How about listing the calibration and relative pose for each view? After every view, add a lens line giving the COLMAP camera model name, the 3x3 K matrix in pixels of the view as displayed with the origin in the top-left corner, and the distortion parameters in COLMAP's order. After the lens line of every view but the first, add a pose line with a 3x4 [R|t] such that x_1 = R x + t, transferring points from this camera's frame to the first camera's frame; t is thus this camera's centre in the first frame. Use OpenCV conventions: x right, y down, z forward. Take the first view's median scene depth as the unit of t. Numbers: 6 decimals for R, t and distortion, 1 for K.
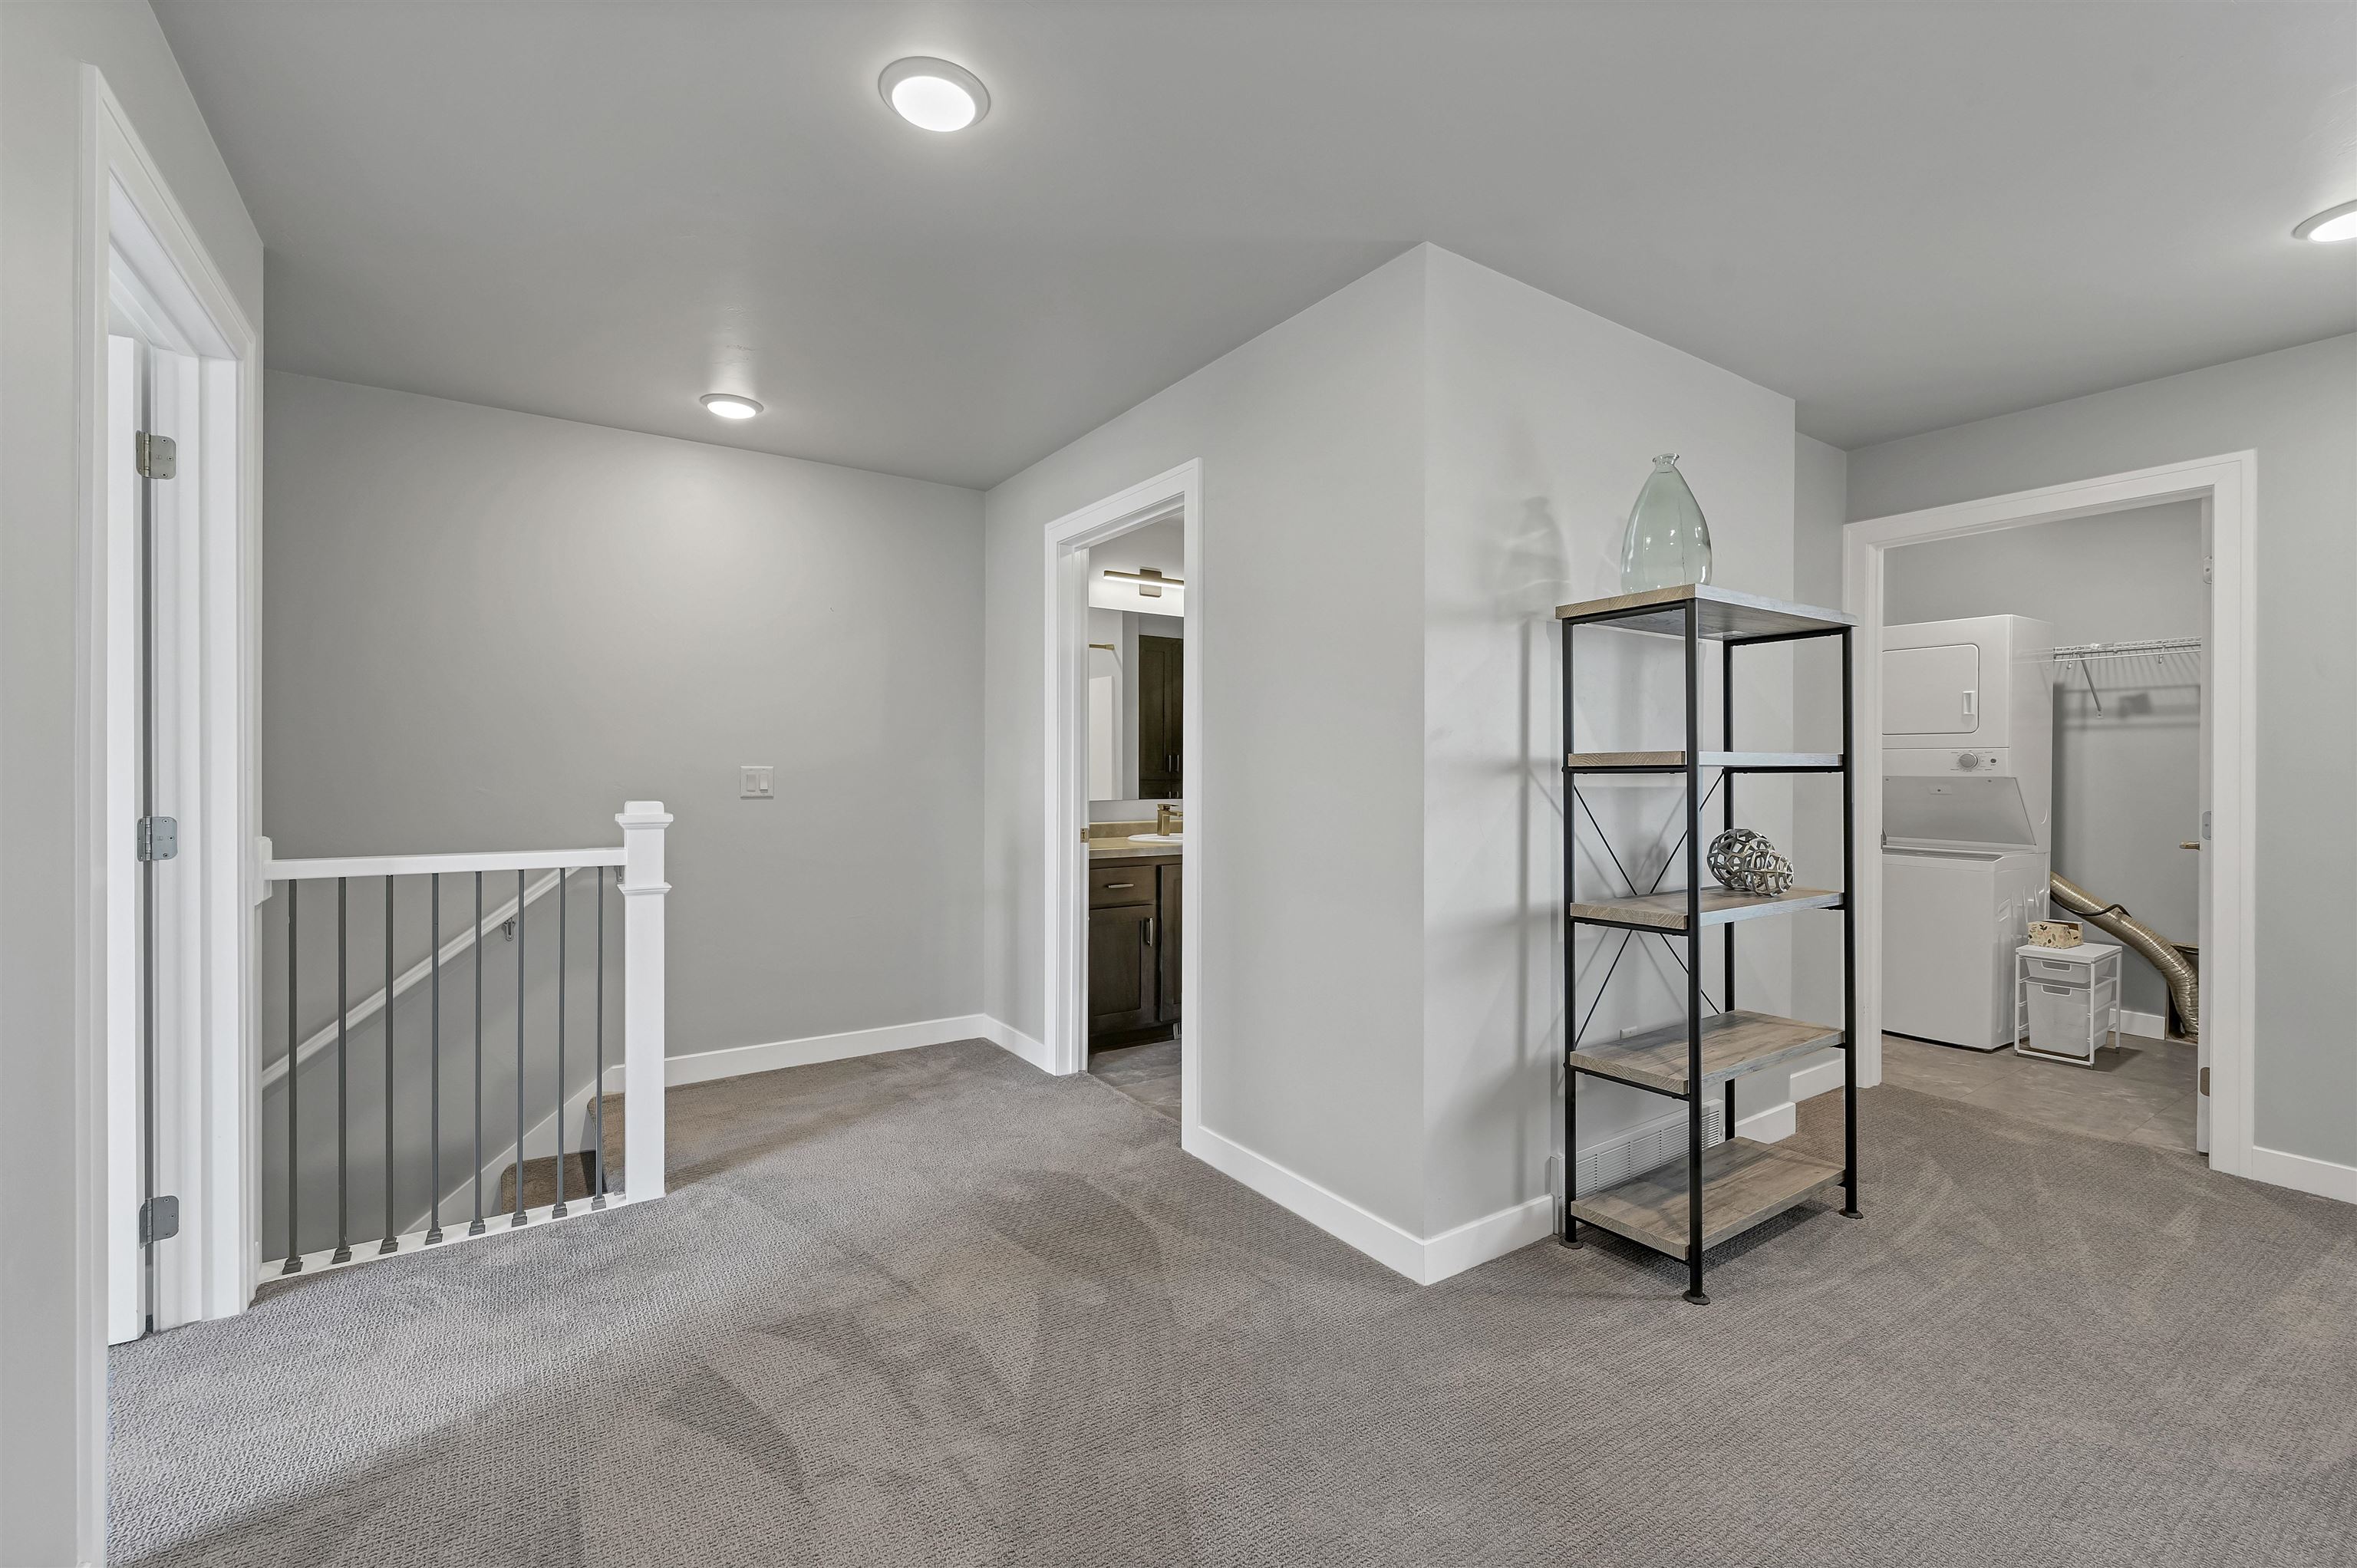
lens RADIAL K [[991.1, 0, 1185.9], [0, 991.1, 779.8], [0, 0, 1]] dist [-0.000679, -0.000150]
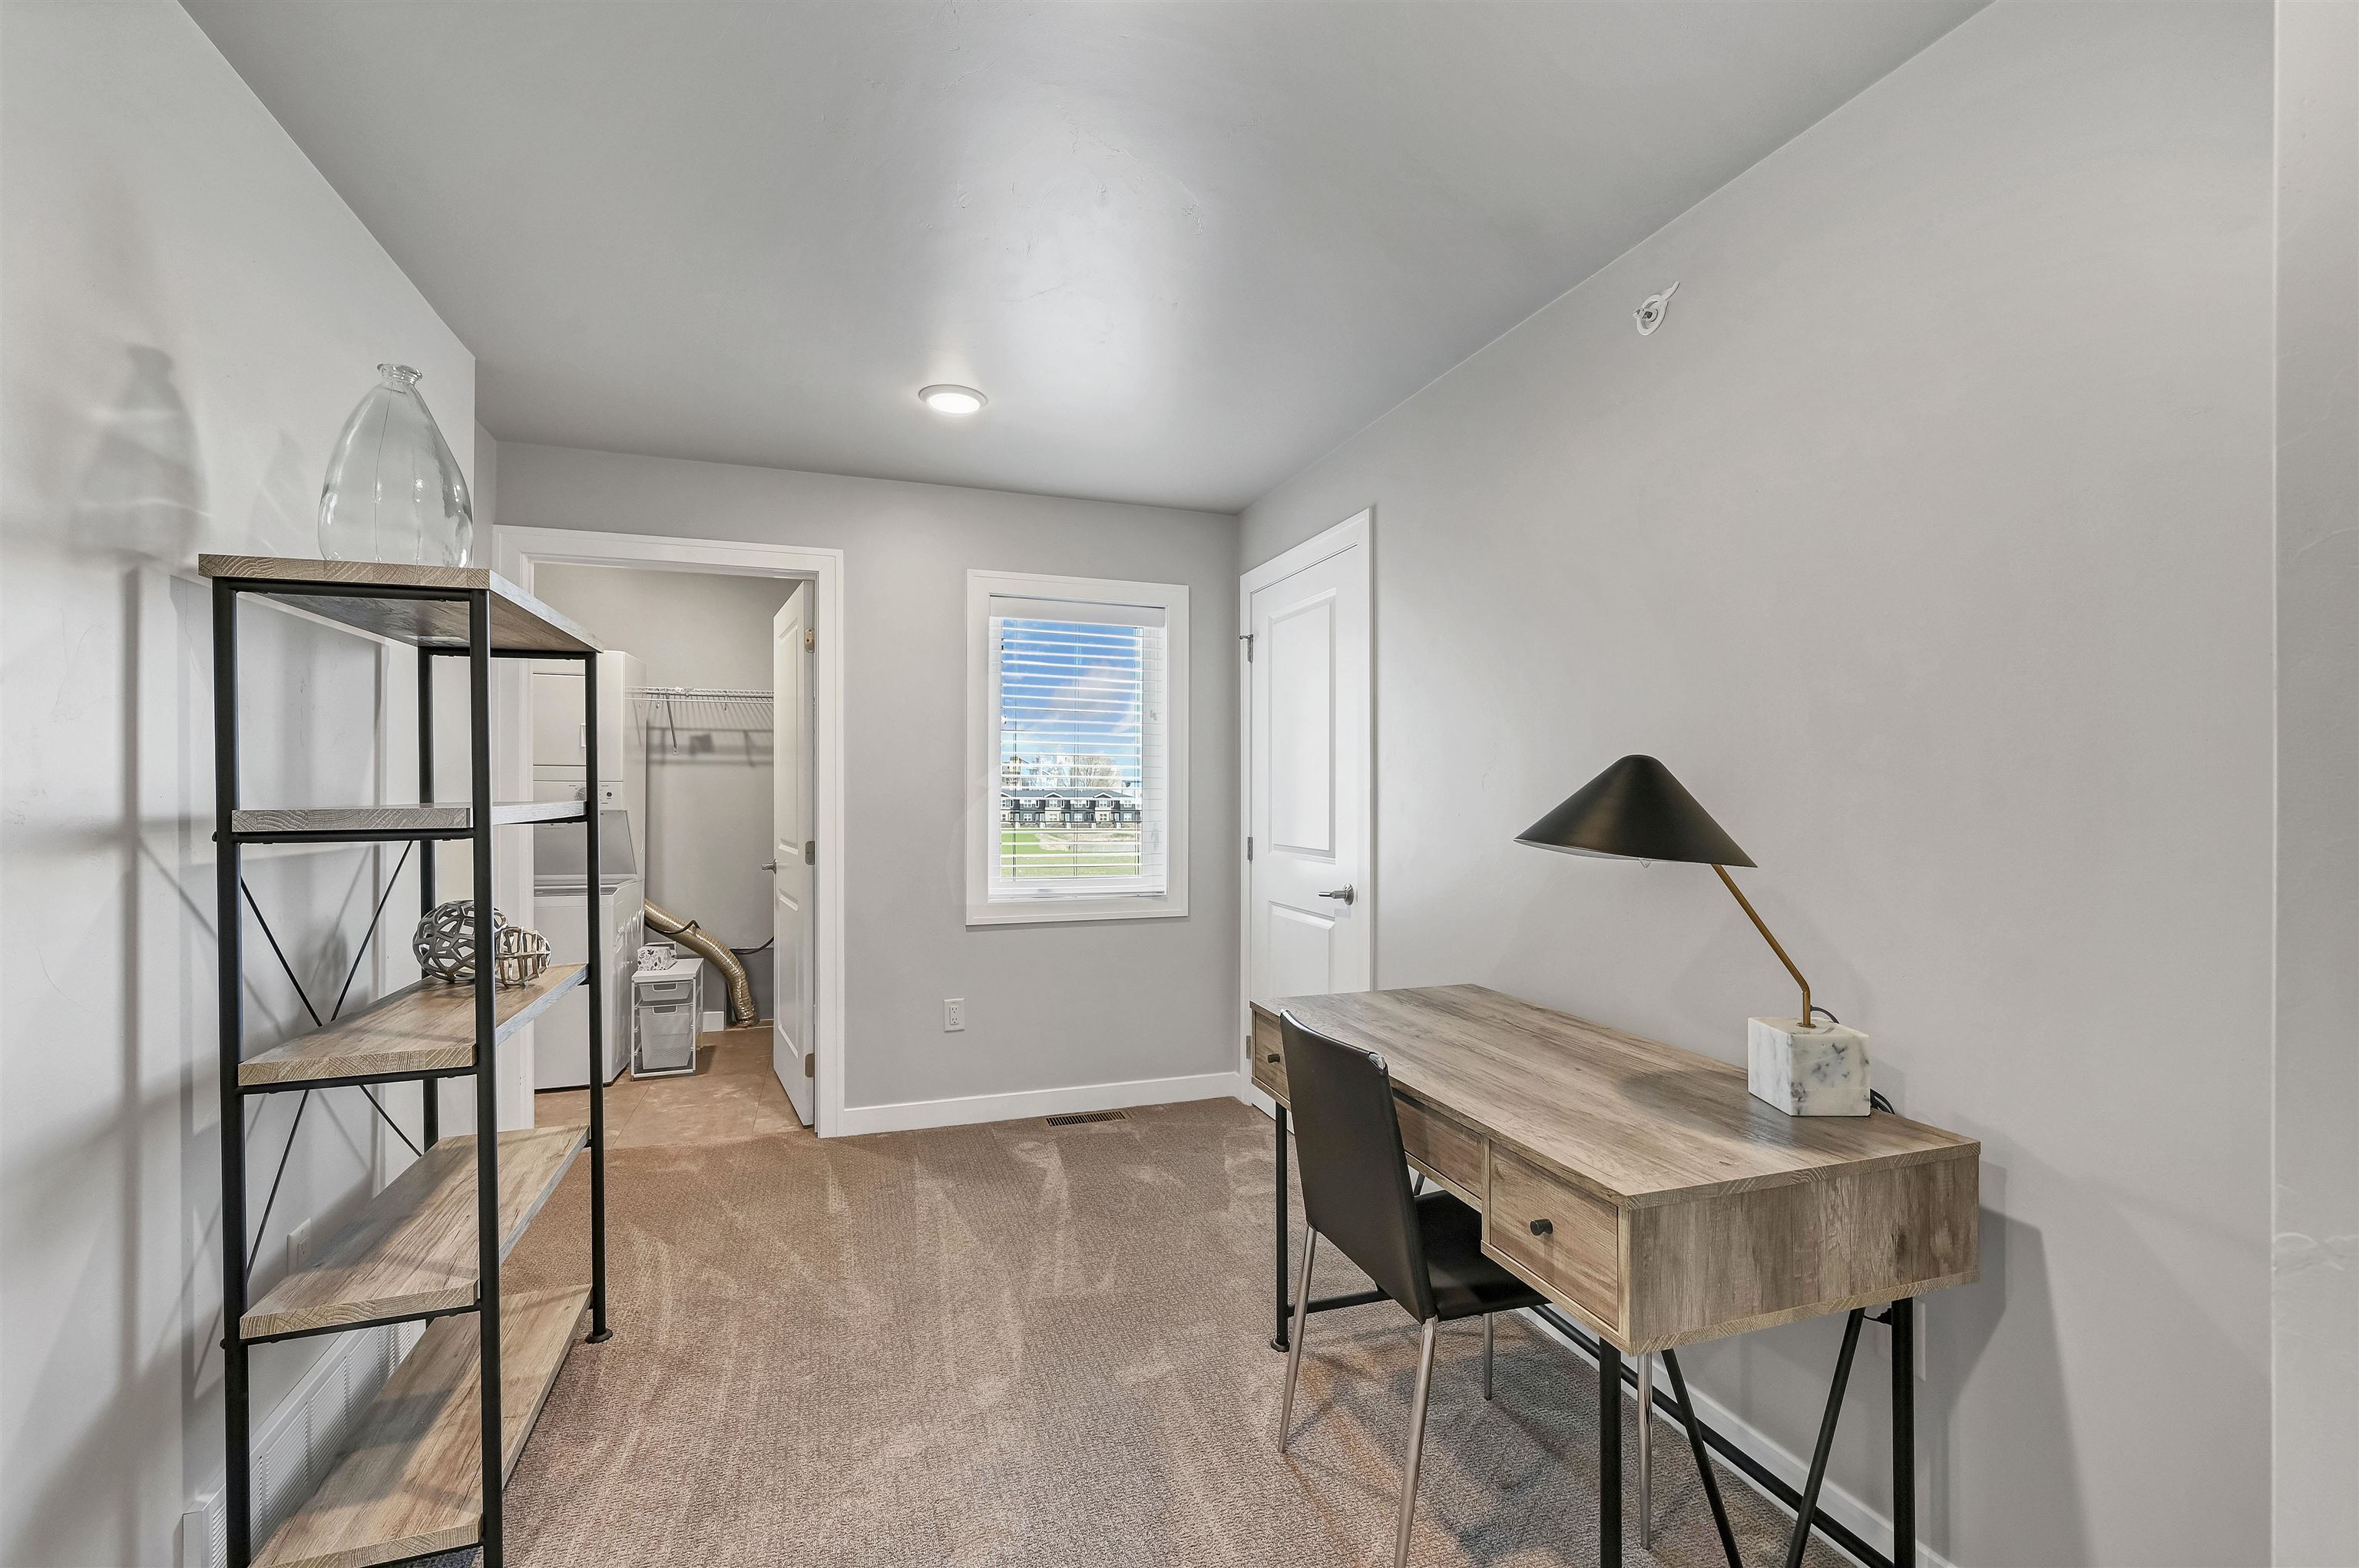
lens RADIAL K [[1008.7, 0, 1180.7], [0, 1008.7, 789.7], [0, 0, 1]] dist [0.000344, -0.000037]
pose [[0.258464, -0.001605, 0.966020, -0.042634], [0.006940, 0.999976, -0.000195, -0.031839], [-0.965996, 0.006755, 0.258469, 0.283260]]
